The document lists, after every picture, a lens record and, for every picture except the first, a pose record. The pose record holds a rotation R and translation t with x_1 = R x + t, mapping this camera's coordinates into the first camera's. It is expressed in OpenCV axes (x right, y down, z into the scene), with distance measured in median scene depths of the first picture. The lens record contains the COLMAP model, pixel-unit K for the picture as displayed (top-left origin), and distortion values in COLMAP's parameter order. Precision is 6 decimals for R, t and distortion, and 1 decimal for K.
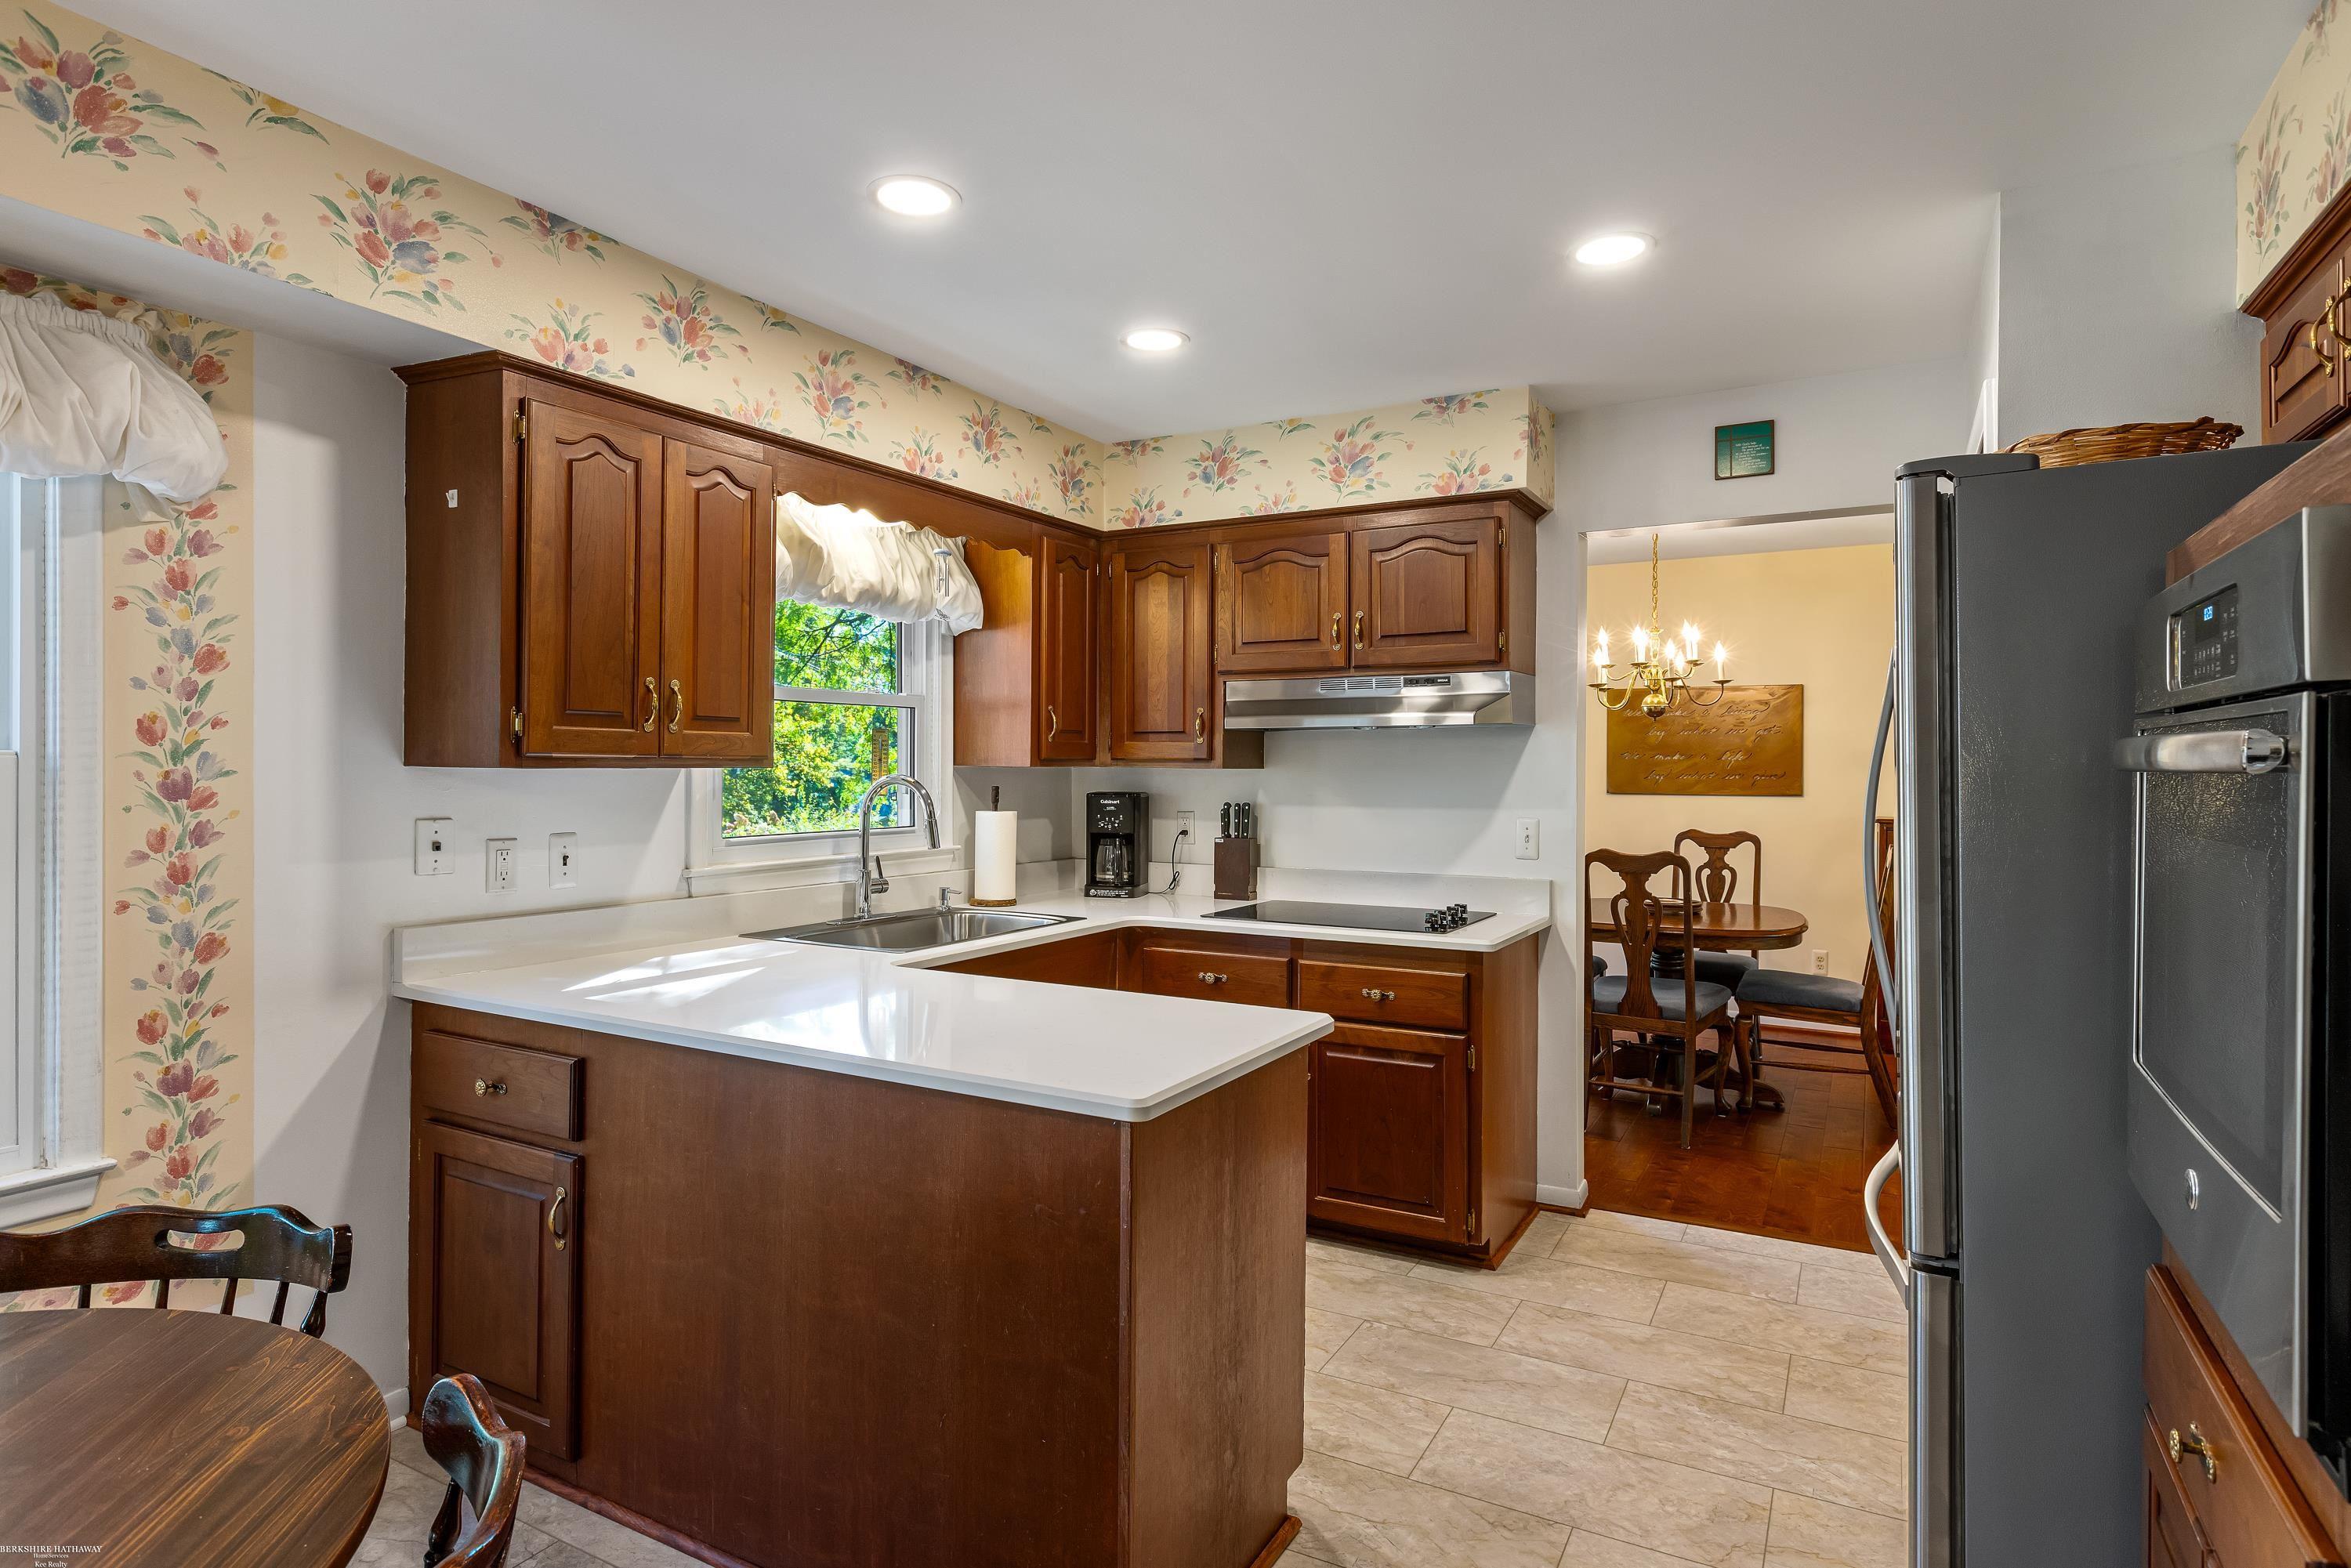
lens RADIAL K [[1287.6, 0, 1175.5], [0, 1287.6, 784.0], [0, 0, 1]] dist [0.000413, 0.000795]
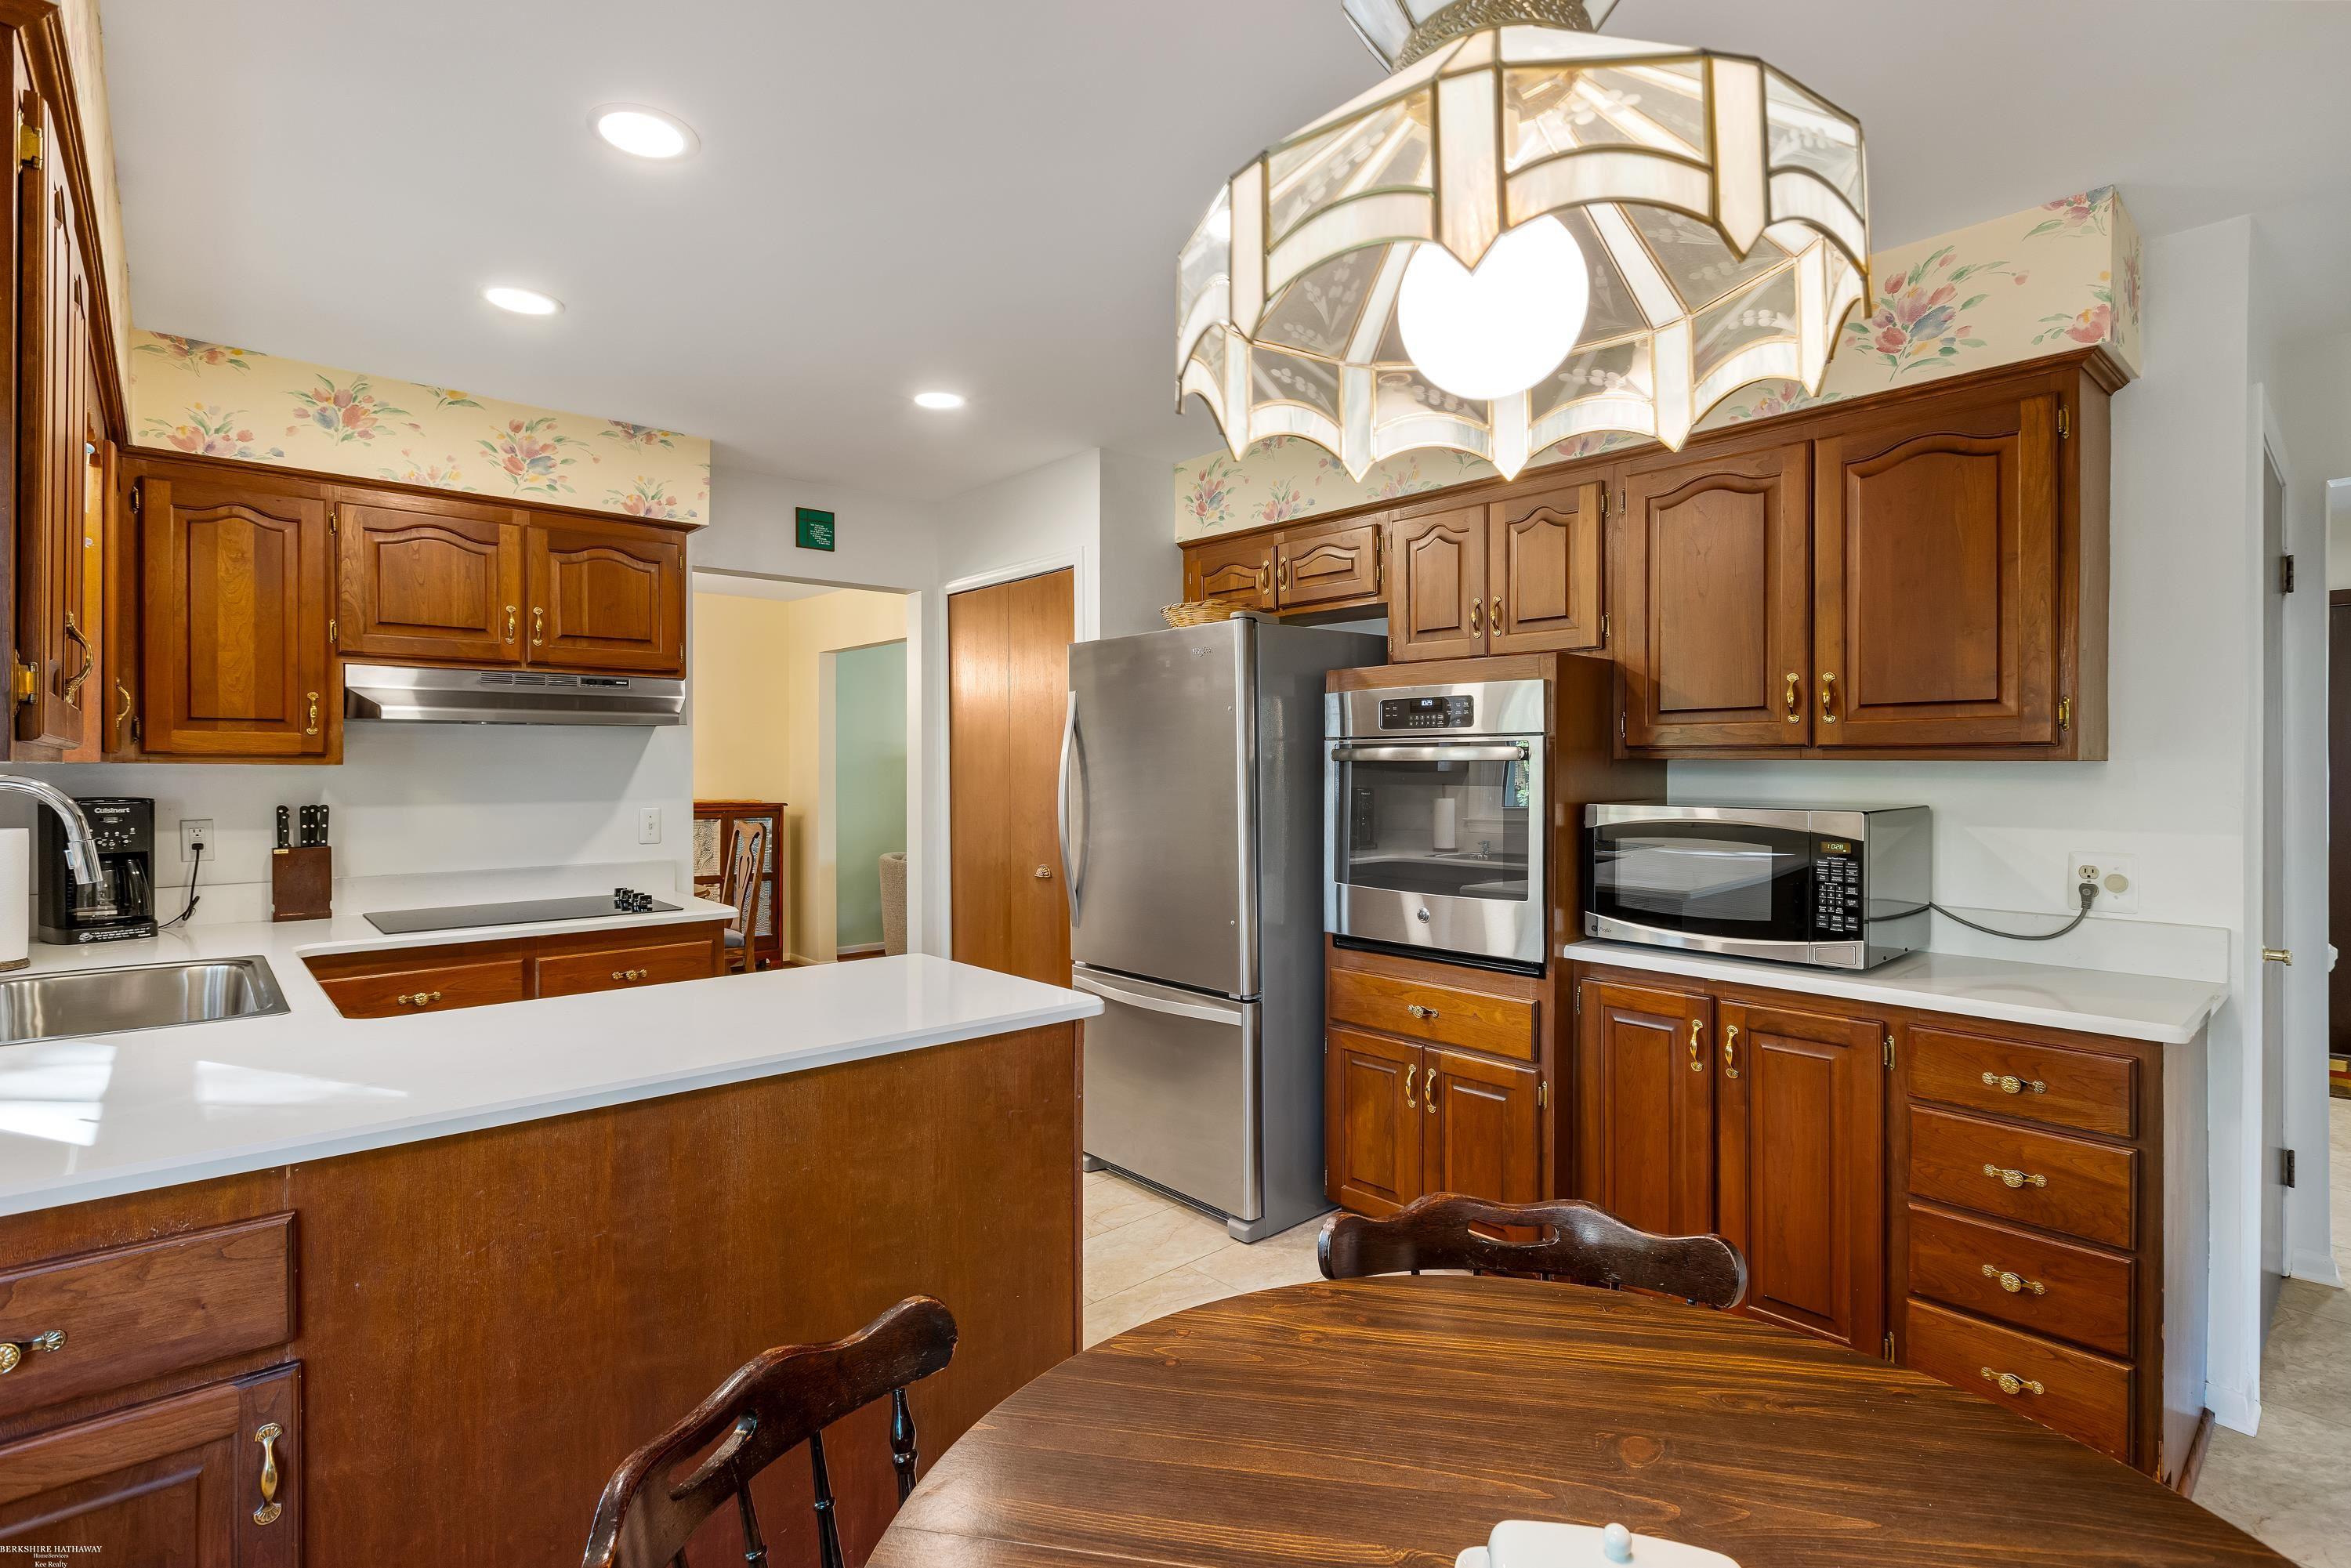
lens RADIAL K [[1132.5, 0, 1175.5], [0, 1132.5, 784.0], [0, 0, 1]] dist [-0.003200, -0.000146]
pose [[0.303541, -0.018348, 0.952642, -0.543480], [0.015795, 0.999774, 0.014223, -0.000949], [-0.952687, 0.010729, 0.303762, 0.255253]]
